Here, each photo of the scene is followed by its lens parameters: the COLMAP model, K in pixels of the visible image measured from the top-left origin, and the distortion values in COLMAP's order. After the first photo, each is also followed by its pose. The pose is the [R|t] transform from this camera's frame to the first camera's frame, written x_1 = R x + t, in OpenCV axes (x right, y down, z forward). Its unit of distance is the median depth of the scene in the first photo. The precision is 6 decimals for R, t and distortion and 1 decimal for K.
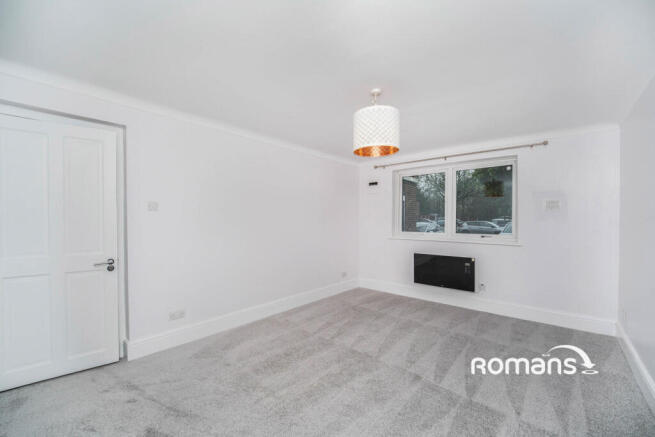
lens RADIAL K [[272.5, 0, 329.3], [0, 272.5, 225.1], [0, 0, 1]] dist [-0.001616, -0.000165]
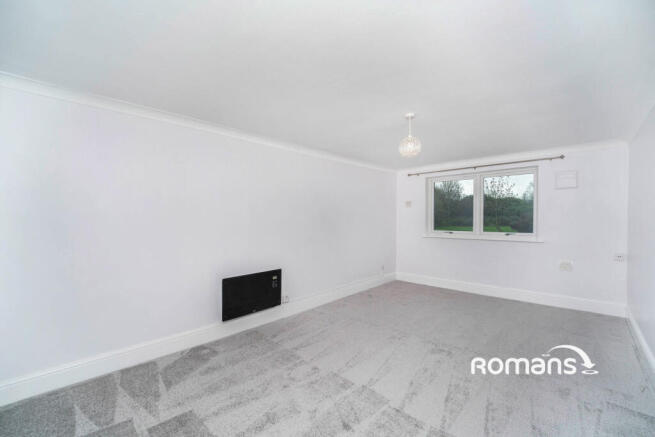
lens RADIAL K [[272.5, 0, 327.9], [0, 272.5, 220.3], [0, 0, 1]] dist [-0.001616, -0.000165]
pose [[0.999585, 0.011079, 0.026603, -0.241379], [-0.009823, 0.998851, -0.046896, 0.043804], [-0.027092, 0.046615, 0.998545, -0.154103]]
